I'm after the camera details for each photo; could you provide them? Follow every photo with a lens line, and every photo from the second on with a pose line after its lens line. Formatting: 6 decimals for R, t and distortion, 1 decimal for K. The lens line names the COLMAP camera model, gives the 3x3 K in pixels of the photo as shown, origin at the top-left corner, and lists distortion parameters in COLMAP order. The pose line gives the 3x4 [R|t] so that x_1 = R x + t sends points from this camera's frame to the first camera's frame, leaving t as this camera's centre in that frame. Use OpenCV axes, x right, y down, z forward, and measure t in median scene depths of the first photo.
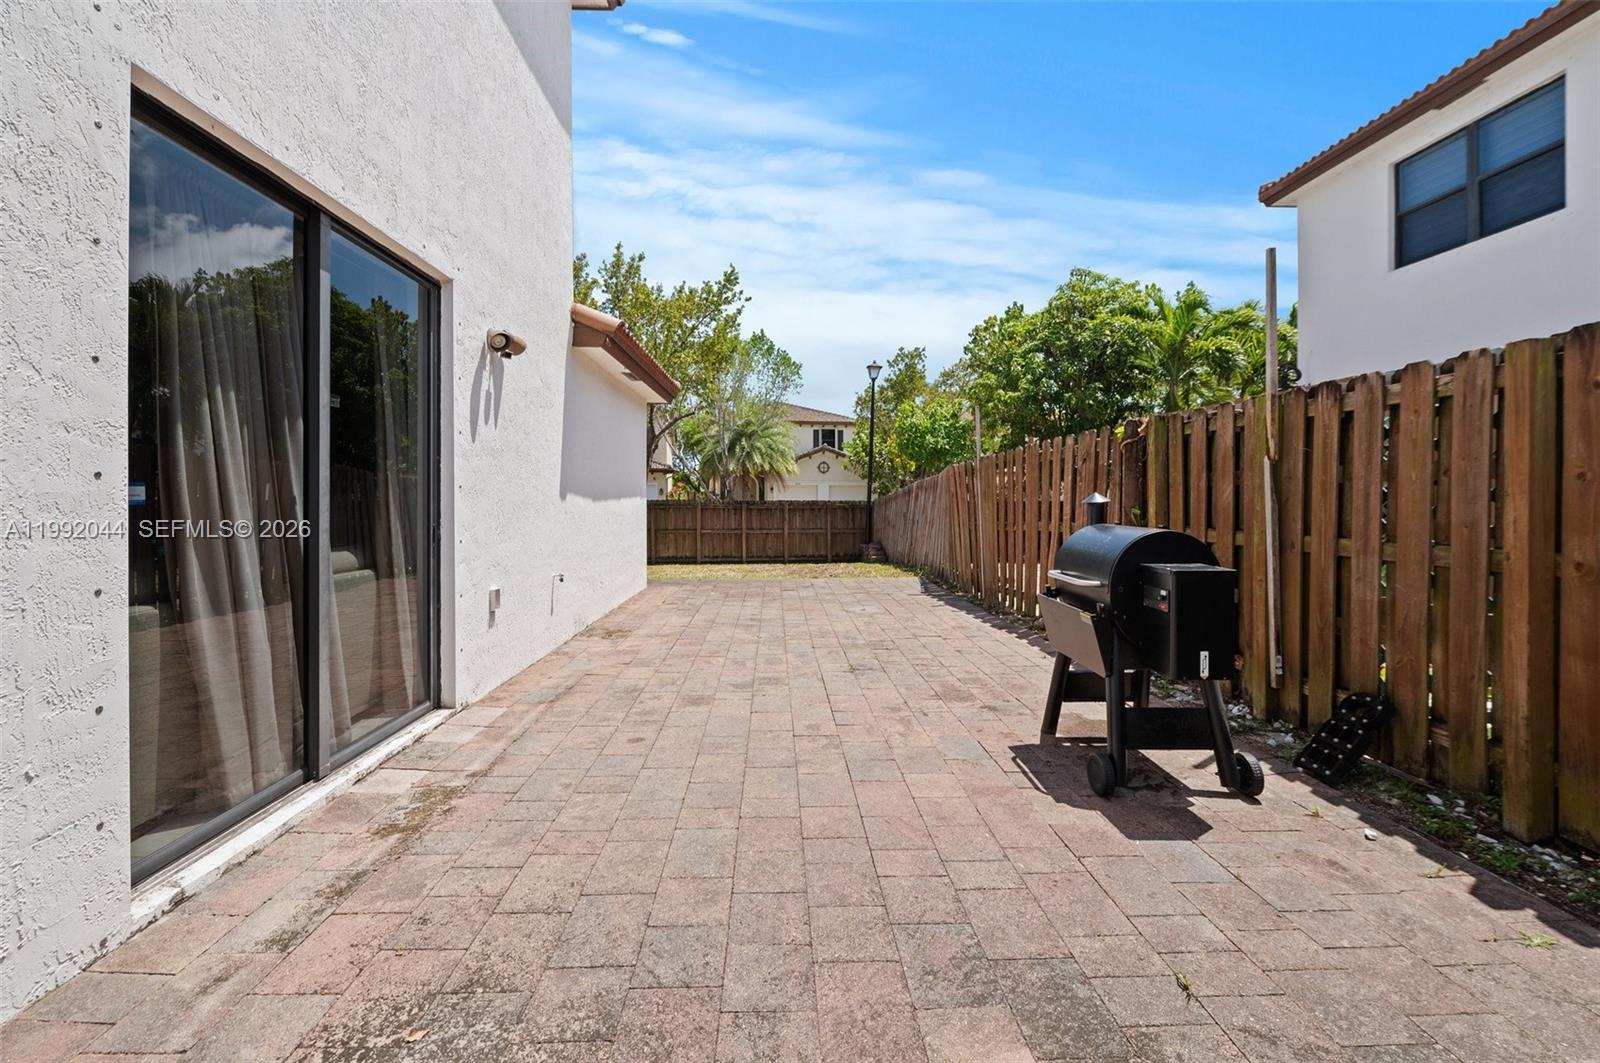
lens RADIAL K [[646.2, 0, 800.5], [0, 646.2, 500.1], [0, 0, 1]] dist [-0.001422, -0.004273]
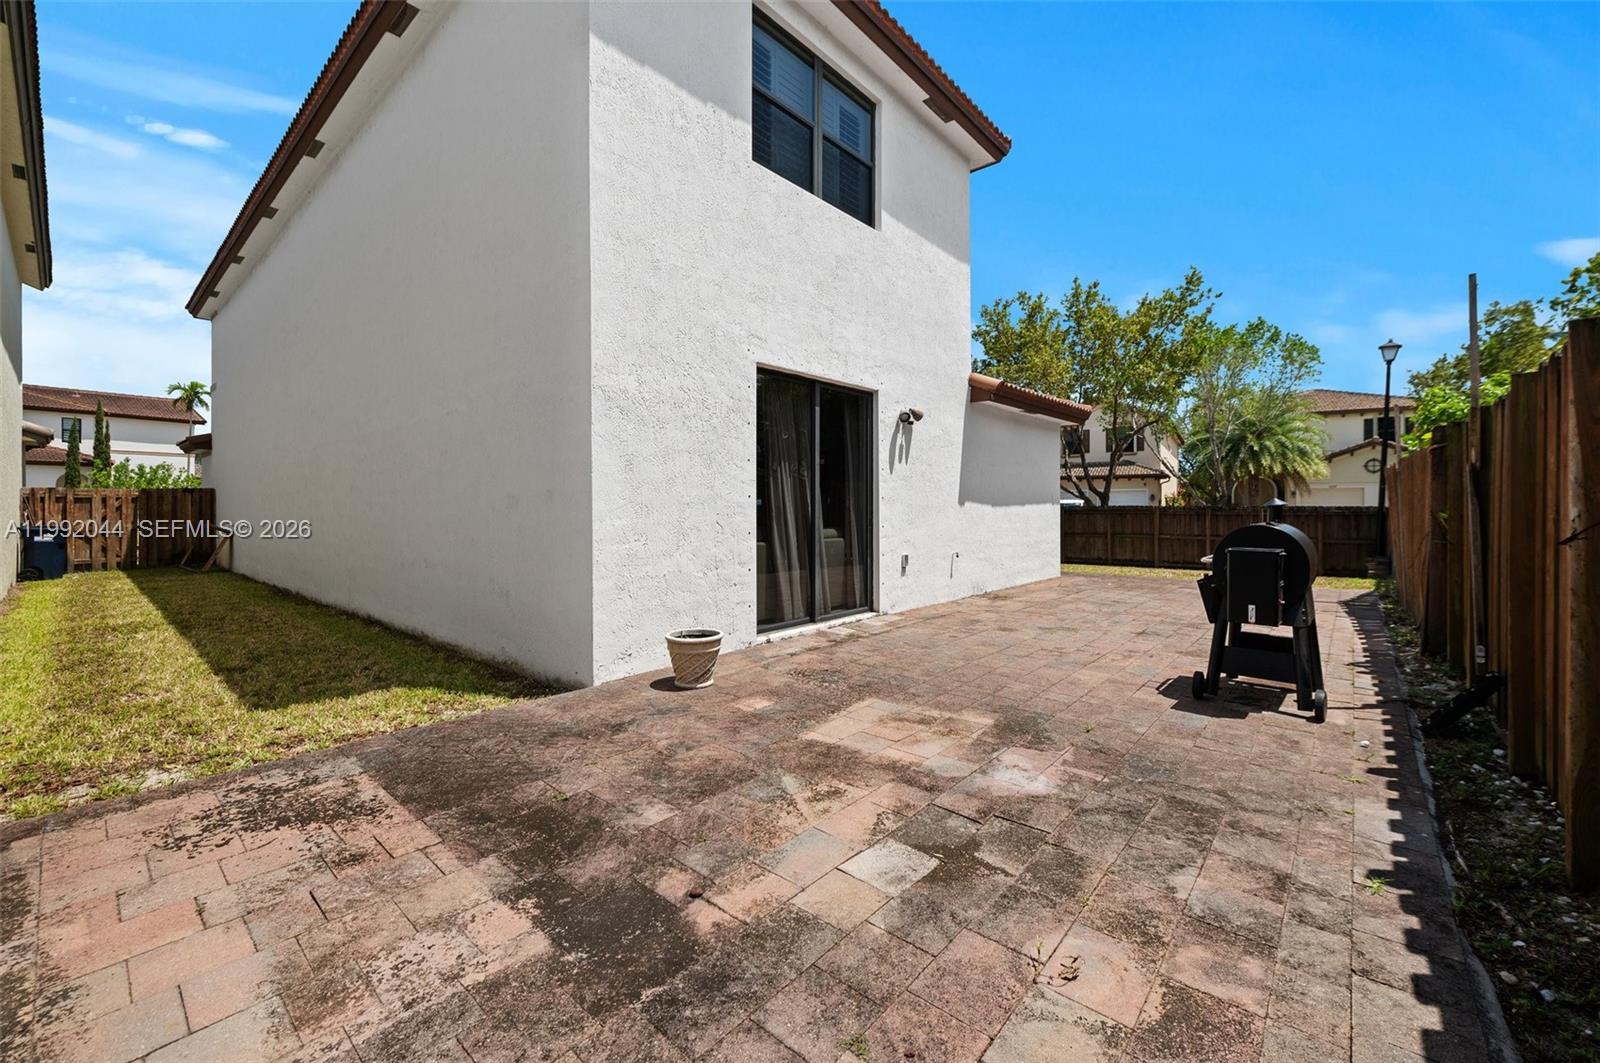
lens RADIAL K [[640.1, 0, 818.9], [0, 640.1, 512.0], [0, 0, 1]] dist [-0.006448, -0.000376]
pose [[0.739704, 0.005475, -0.672910, 0.455776], [0.000099, 0.999966, 0.008246, 0.004314], [0.672932, -0.006166, 0.739678, -0.393262]]
